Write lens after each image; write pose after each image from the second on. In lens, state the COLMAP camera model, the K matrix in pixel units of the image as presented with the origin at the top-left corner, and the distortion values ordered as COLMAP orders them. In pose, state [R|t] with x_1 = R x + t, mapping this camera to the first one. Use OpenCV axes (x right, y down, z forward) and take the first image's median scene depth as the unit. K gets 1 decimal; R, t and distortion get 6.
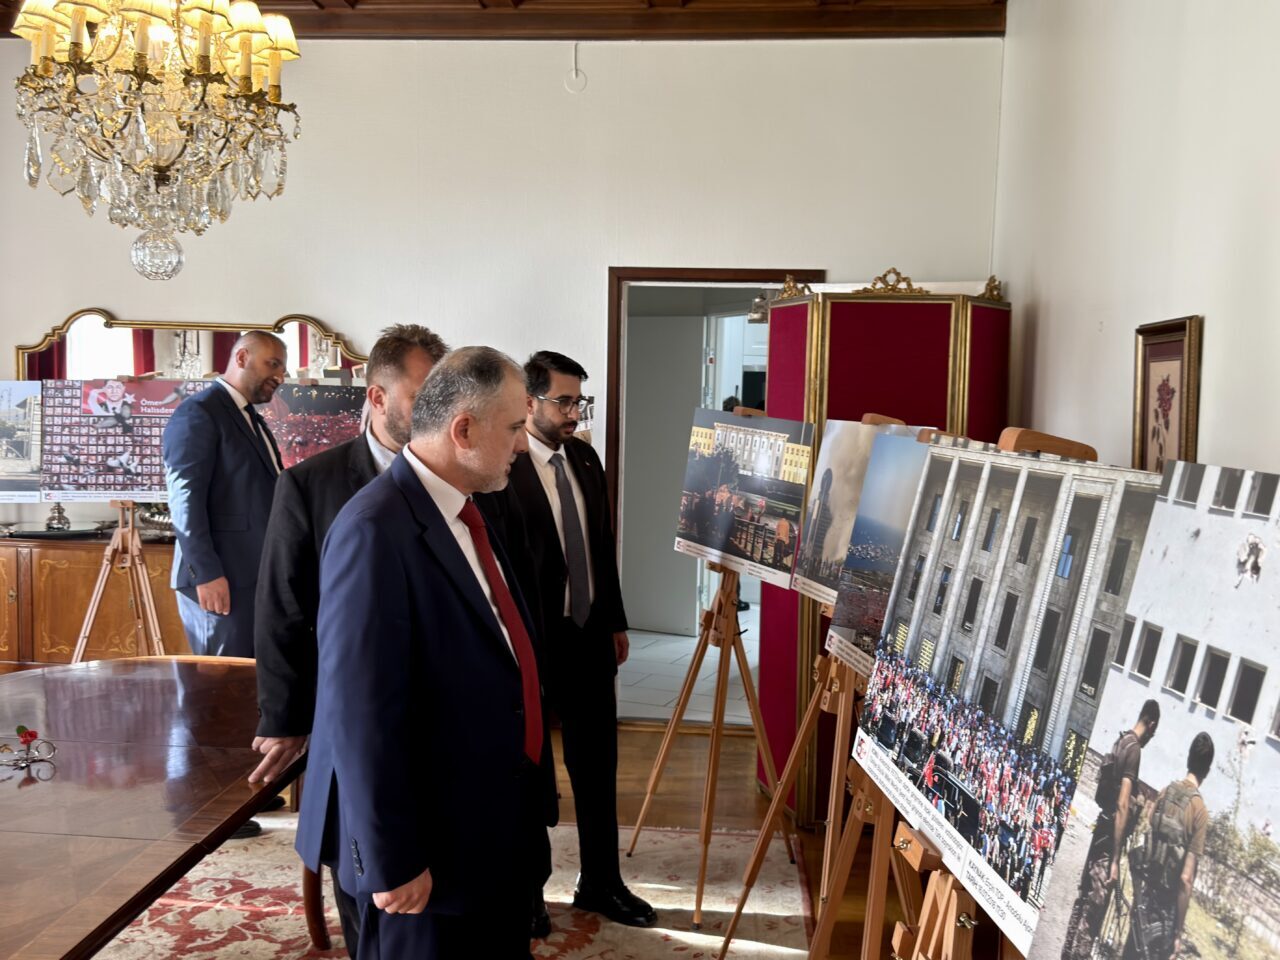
lens RADIAL K [[1287.3, 0, 640.0], [0, 1287.3, 480.0], [0, 0, 1]] dist [0.004976, -0.007672]
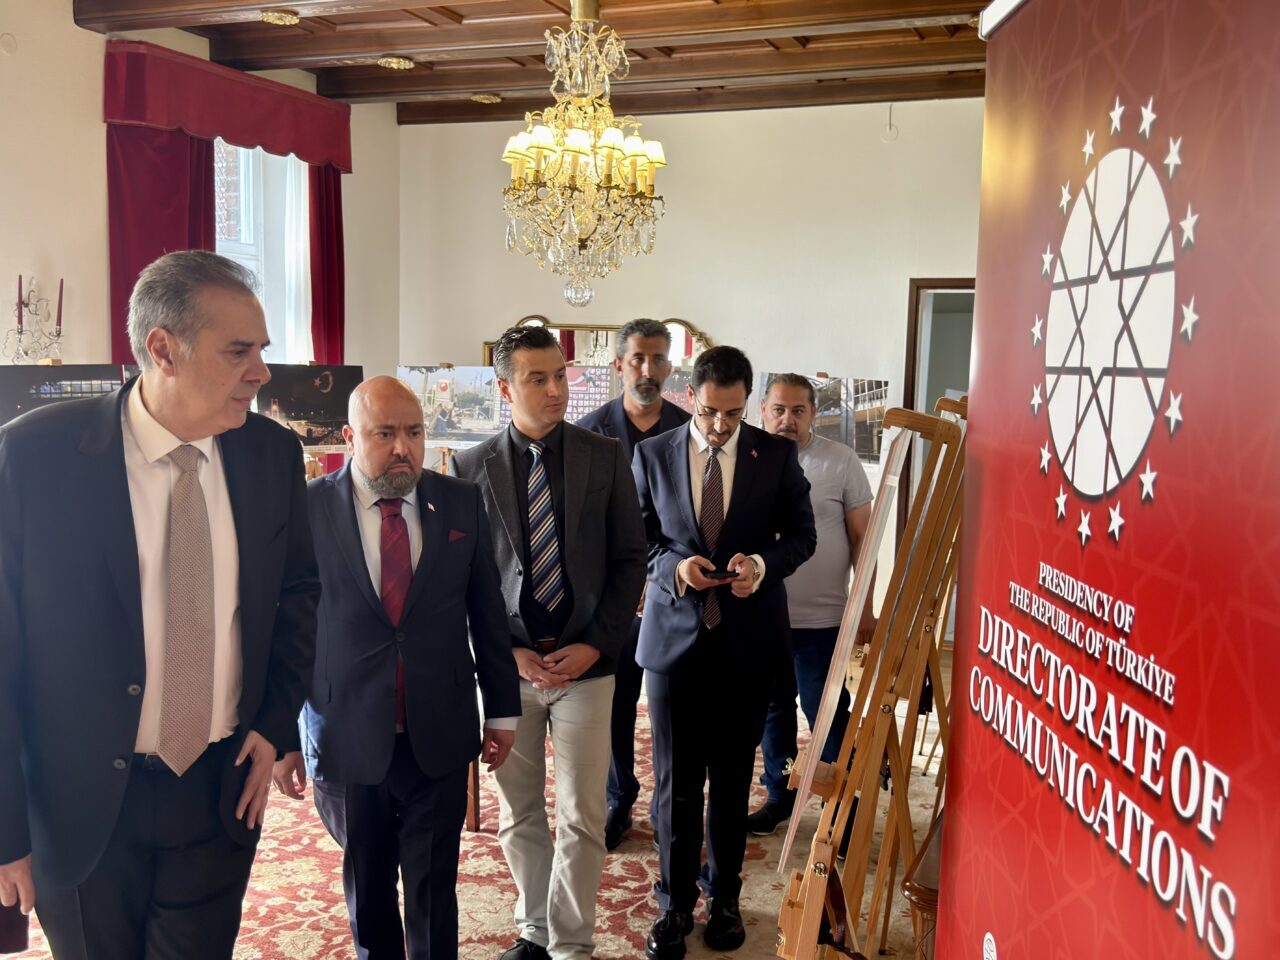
lens RADIAL K [[1287.3, 0, 640.0], [0, 1287.3, 480.0], [0, 0, 1]] dist [0.004976, -0.007672]
pose [[0.952853, 0.032674, -0.301666, 0.206715], [-0.029009, 0.999441, 0.016623, 0.036288], [0.302041, -0.007088, 0.953269, -0.553922]]
